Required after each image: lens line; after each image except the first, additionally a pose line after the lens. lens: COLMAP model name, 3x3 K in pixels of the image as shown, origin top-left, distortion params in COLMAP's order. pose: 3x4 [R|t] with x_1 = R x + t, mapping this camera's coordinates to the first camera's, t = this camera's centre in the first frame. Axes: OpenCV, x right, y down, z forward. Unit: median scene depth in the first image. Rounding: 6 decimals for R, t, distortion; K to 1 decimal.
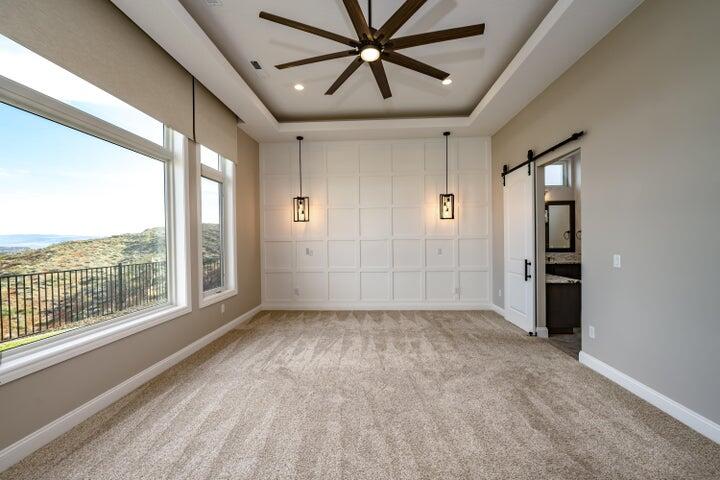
lens RADIAL K [[292.0, 0, 360.6], [0, 292.0, 242.6], [0, 0, 1]] dist [-0.006562, 0.000173]
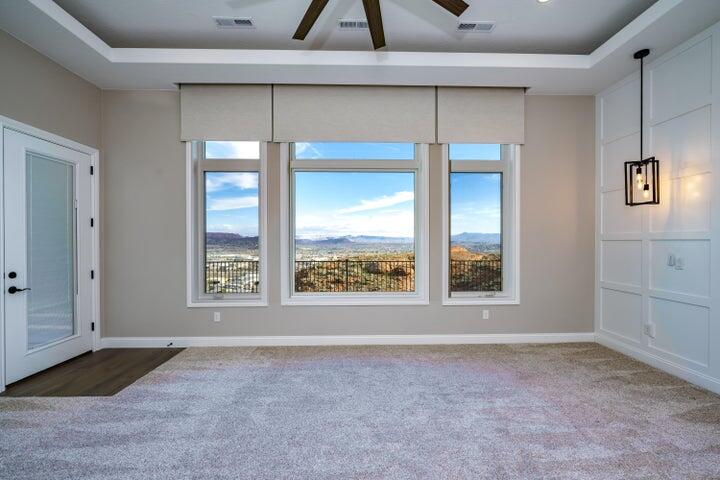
lens RADIAL K [[286.7, 0, 359.5], [0, 286.7, 242.3], [0, 0, 1]] dist [-0.007108, -0.000102]
pose [[0.081092, 0.017204, -0.996558, 0.331653], [-0.006602, 0.999838, 0.016724, -0.007038], [0.996685, 0.005223, 0.081193, 0.483631]]
